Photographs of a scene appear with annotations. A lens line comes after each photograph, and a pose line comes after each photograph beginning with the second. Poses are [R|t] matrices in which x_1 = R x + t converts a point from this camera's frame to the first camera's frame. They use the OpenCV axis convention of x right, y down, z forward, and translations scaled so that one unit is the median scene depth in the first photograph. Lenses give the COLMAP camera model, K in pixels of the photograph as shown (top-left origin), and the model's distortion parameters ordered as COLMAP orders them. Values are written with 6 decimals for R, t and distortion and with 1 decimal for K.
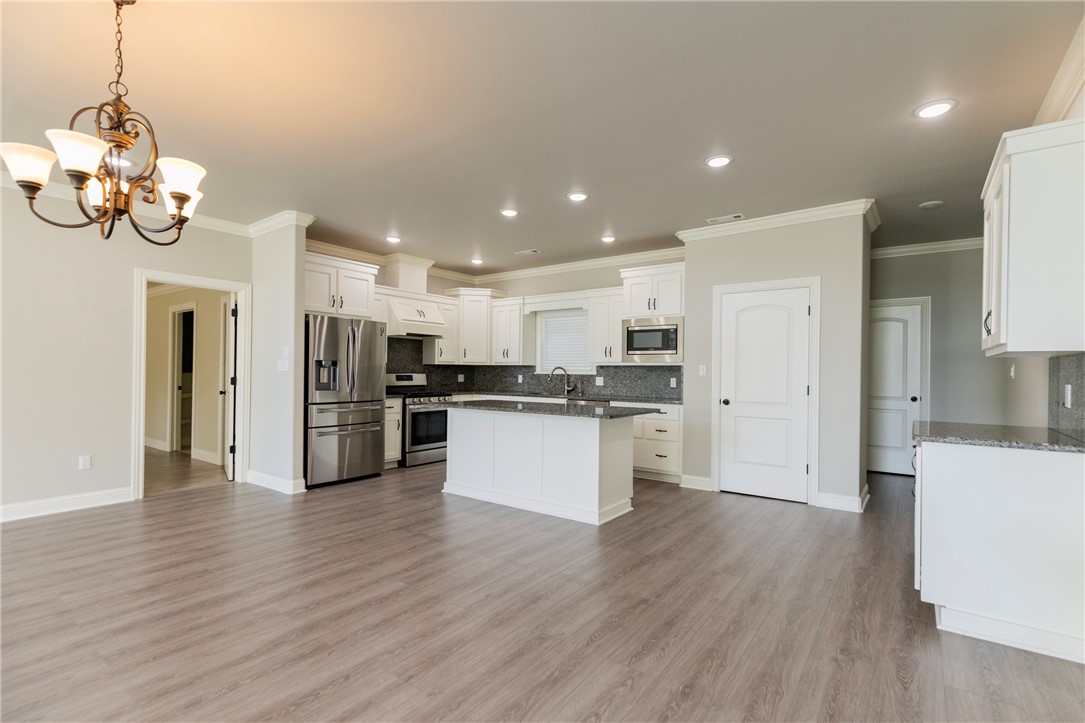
lens RADIAL K [[494.1, 0, 552.1], [0, 494.1, 366.4], [0, 0, 1]] dist [0.004601, -0.001698]
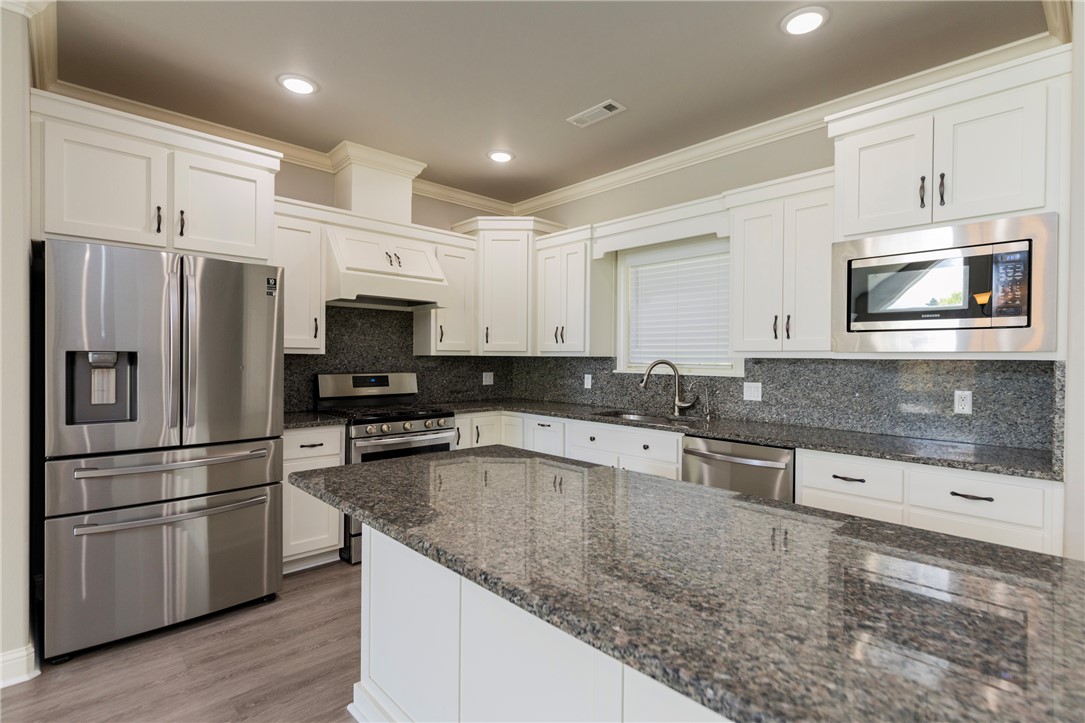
lens RADIAL K [[524.1, 0, 549.0], [0, 524.1, 359.6], [0, 0, 1]] dist [0.025804, 0.000801]
pose [[0.983834, -0.002254, -0.179069, -0.003936], [0.004659, 0.999905, 0.013007, -0.007261], [0.179023, -0.013631, 0.983750, 0.481487]]
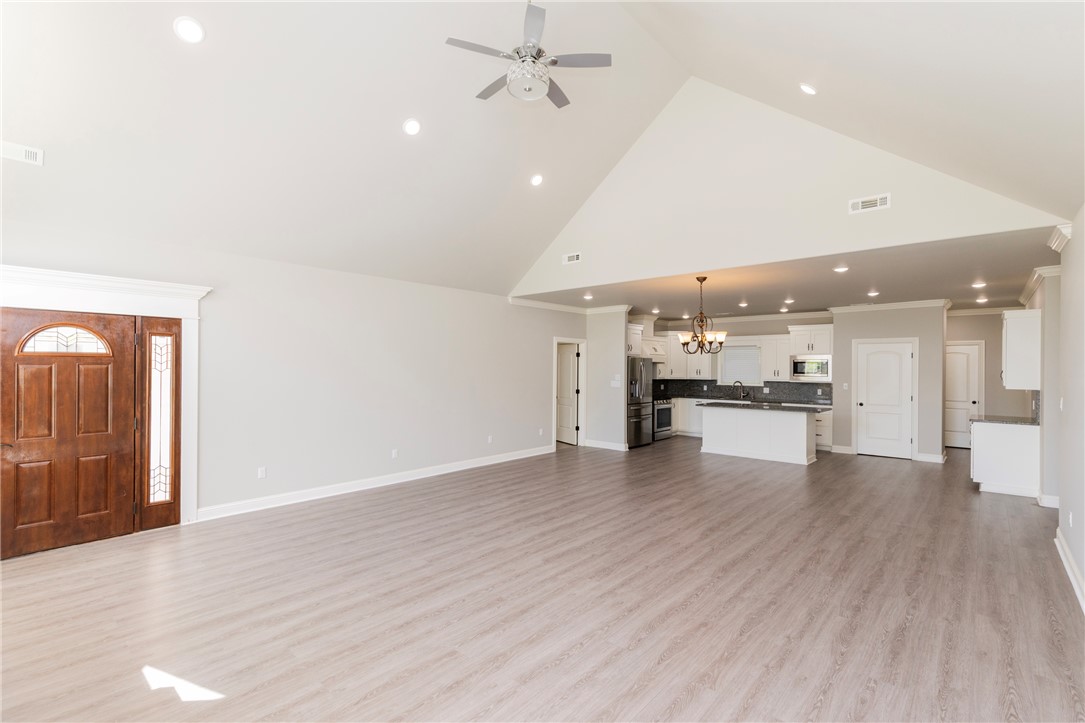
lens RADIAL K [[494.1, 0, 543.9], [0, 494.1, 359.8], [0, 0, 1]] dist [0.004601, -0.001698]
pose [[0.995579, -0.004546, -0.093820, -0.482600], [0.004002, 0.999974, -0.005989, -0.064190], [0.093844, 0.005587, 0.995571, -0.694489]]
